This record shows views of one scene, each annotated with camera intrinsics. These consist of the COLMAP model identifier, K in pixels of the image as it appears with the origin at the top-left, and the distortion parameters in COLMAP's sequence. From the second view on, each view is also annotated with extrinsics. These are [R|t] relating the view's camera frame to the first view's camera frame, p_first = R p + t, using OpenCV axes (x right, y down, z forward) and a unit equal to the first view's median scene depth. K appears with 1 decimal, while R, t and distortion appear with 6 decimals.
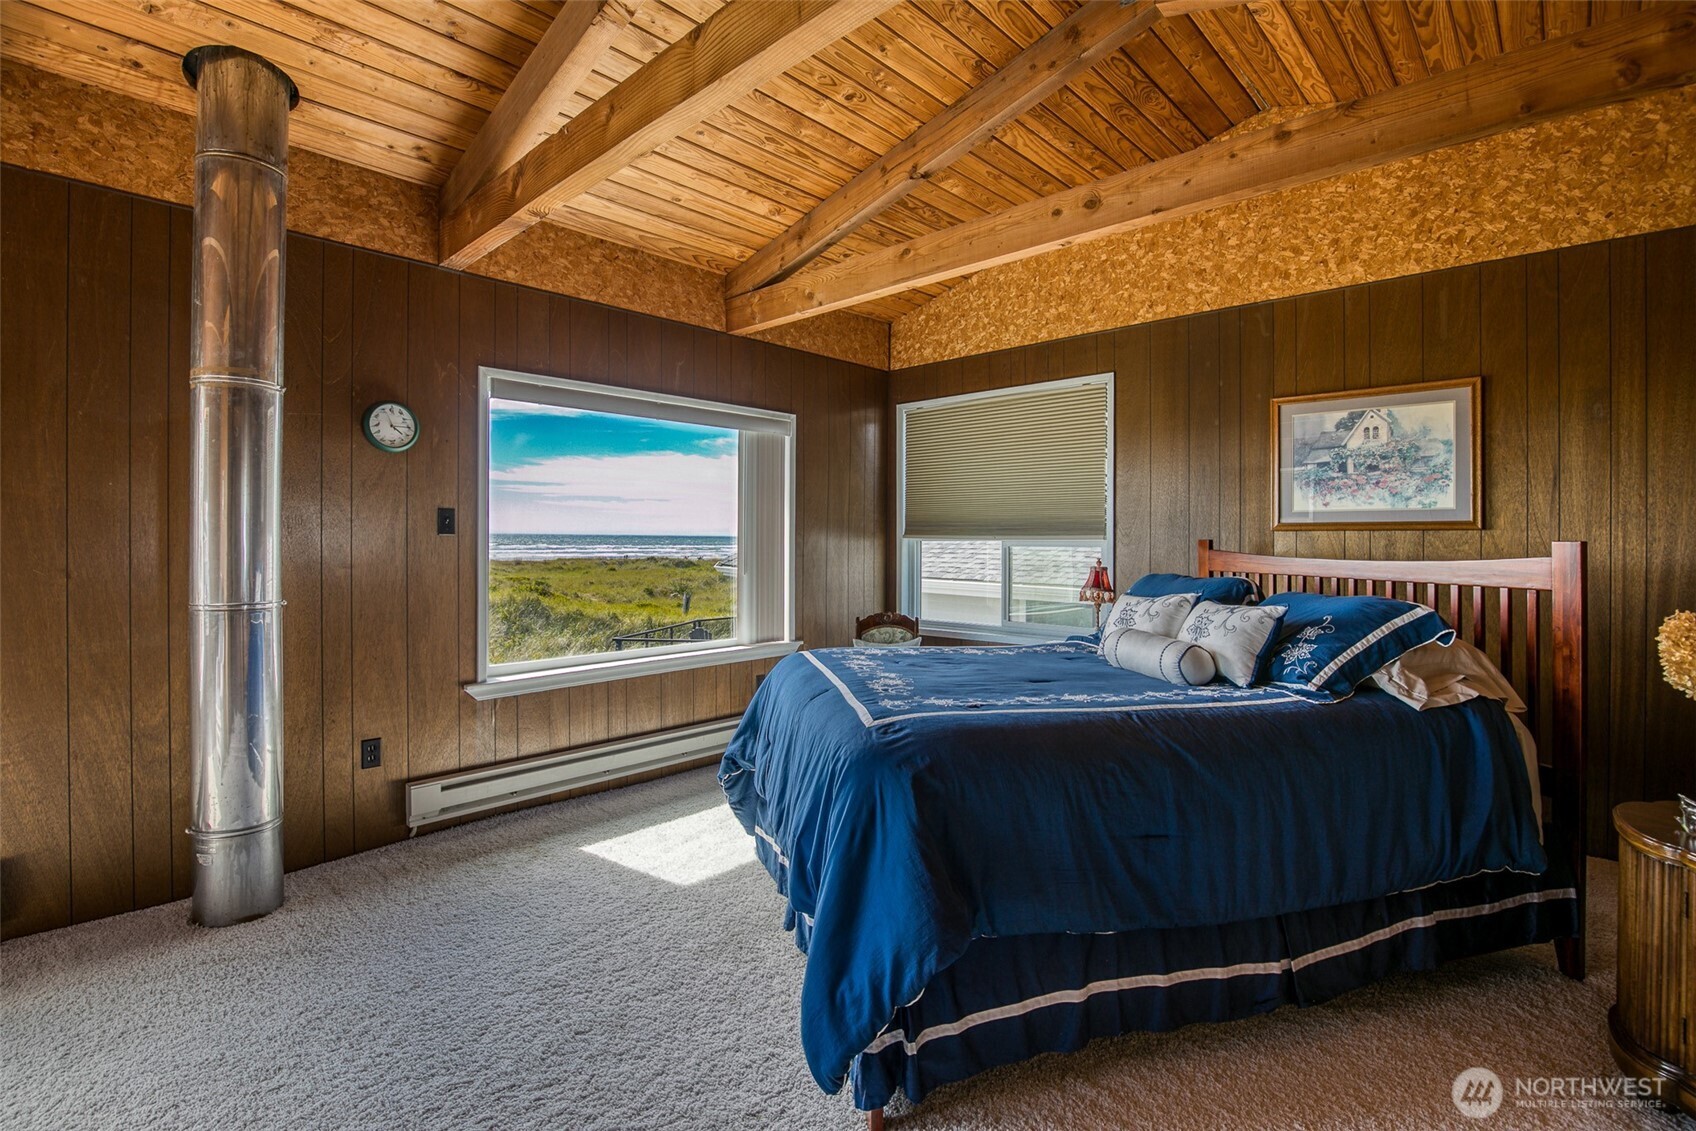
lens RADIAL K [[766.6, 0, 833.0], [0, 766.6, 532.5], [0, 0, 1]] dist [-0.027409, 0.000786]
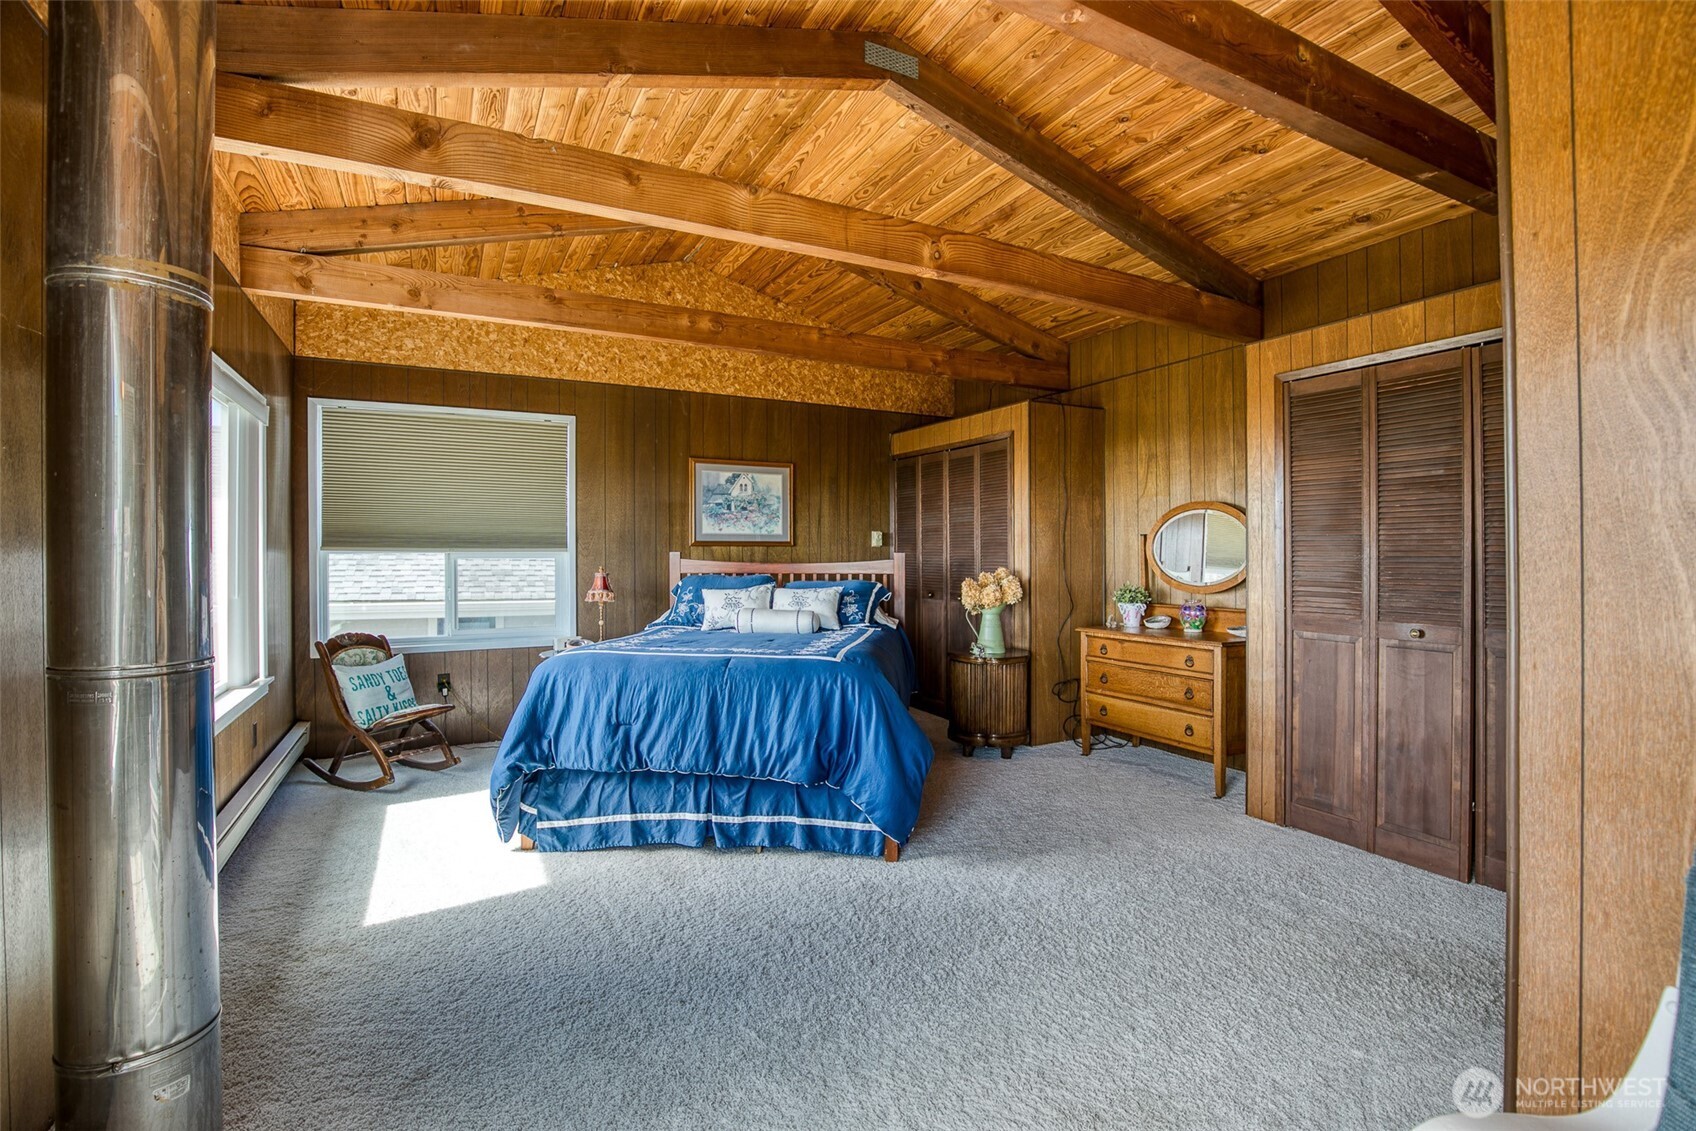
lens RADIAL K [[807.8, 0, 829.4], [0, 807.8, 538.0], [0, 0, 1]] dist [-0.045545, 0.009818]
pose [[0.338490, 0.014628, 0.940856, -0.886652], [-0.007326, 0.999890, -0.012910, 0.001093], [-0.940941, -0.002523, 0.338560, 0.215191]]
